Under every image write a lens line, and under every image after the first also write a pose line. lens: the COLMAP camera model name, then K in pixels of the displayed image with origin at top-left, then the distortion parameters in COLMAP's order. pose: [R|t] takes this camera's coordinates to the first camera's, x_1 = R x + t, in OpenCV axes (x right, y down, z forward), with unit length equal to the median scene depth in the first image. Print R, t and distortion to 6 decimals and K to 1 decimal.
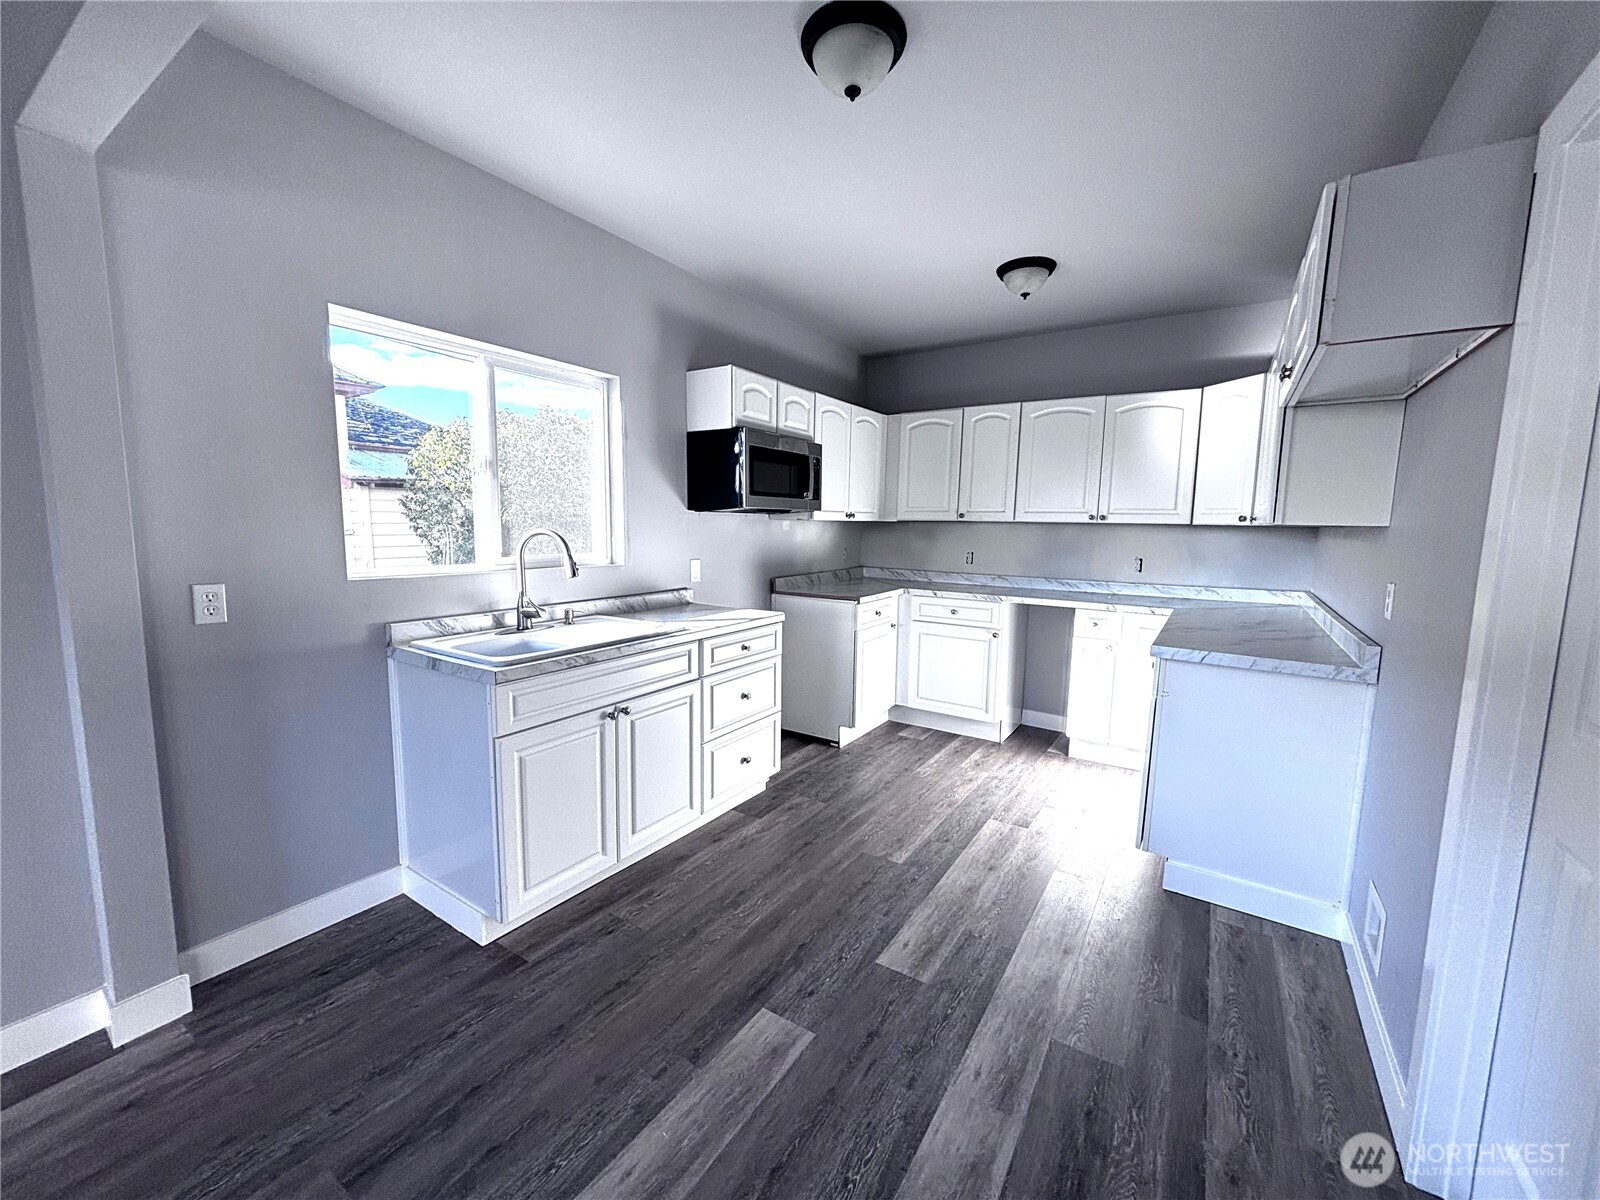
lens RADIAL K [[636.1, 0, 806.5], [0, 636.1, 599.1], [0, 0, 1]] dist [0.000089, -0.001995]
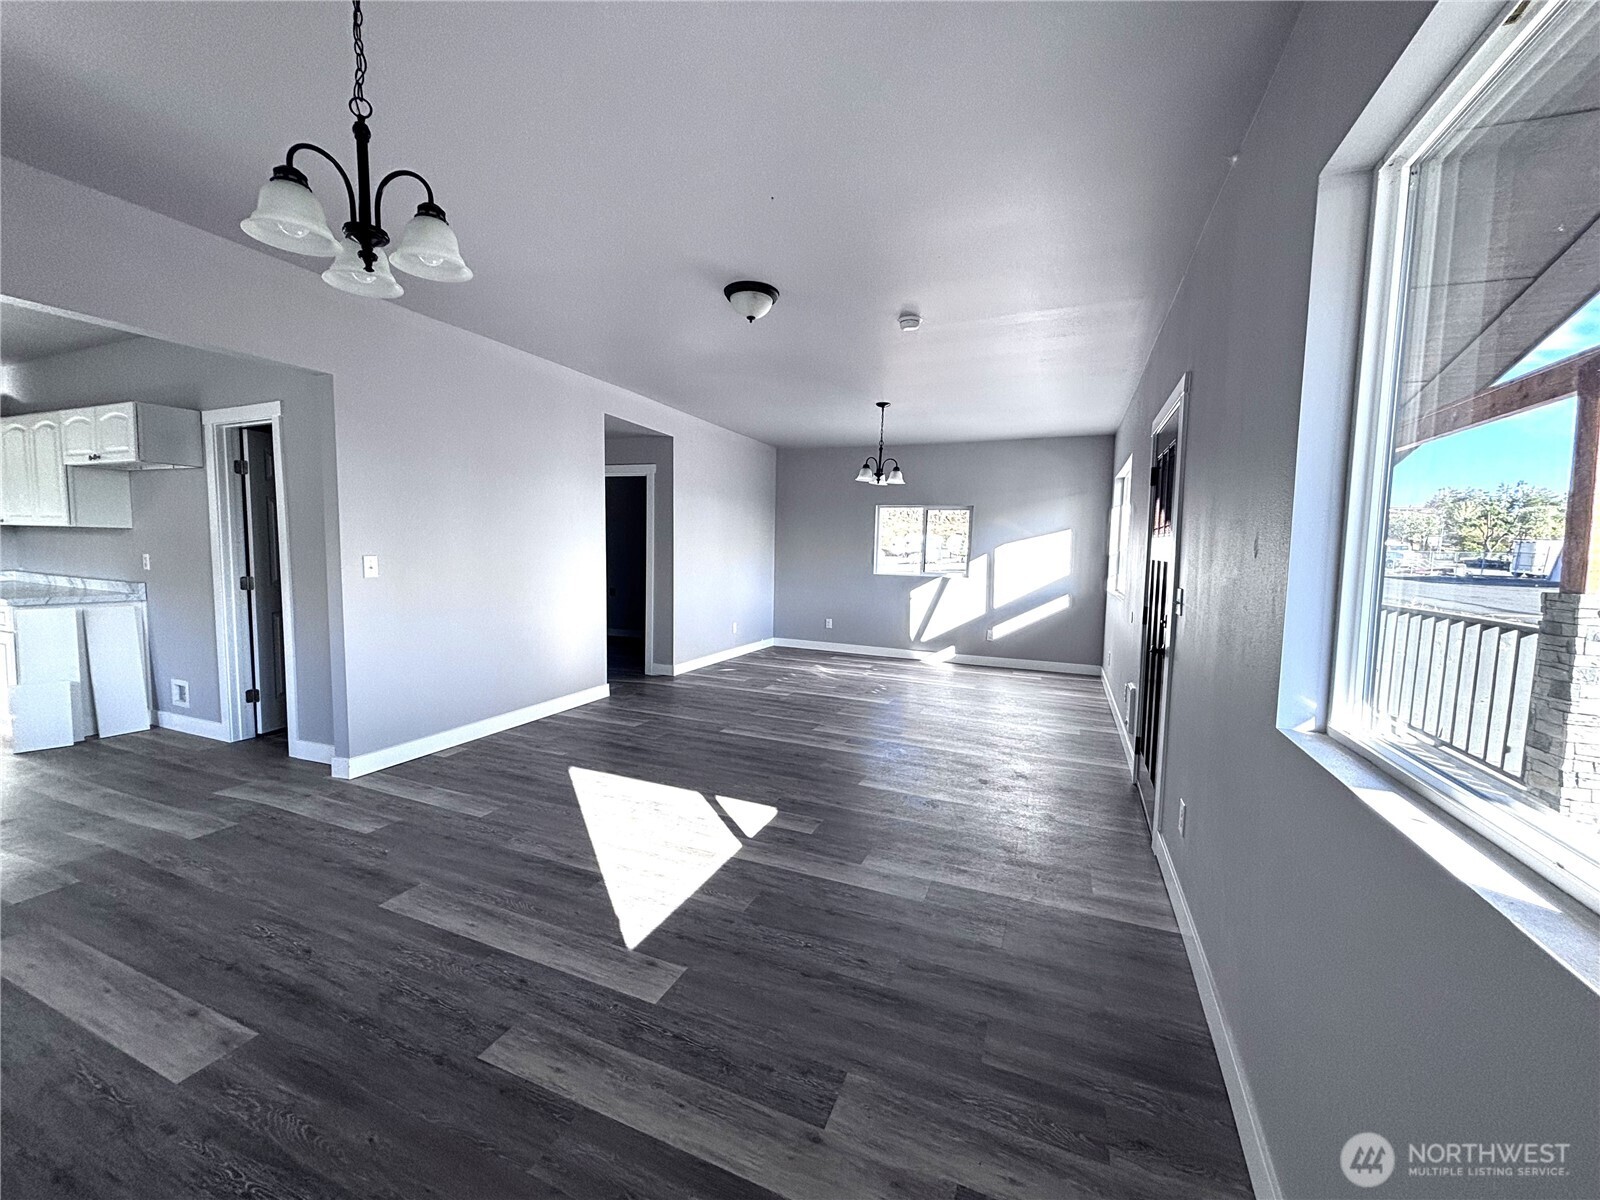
lens RADIAL K [[636.1, 0, 793.3], [0, 636.1, 598.5], [0, 0, 1]] dist [0.000089, -0.001995]
pose [[-0.186995, -0.098768, 0.977383, -0.900893], [0.090162, 0.989008, 0.117193, 0.039111], [-0.978215, 0.110037, -0.176035, -0.439259]]
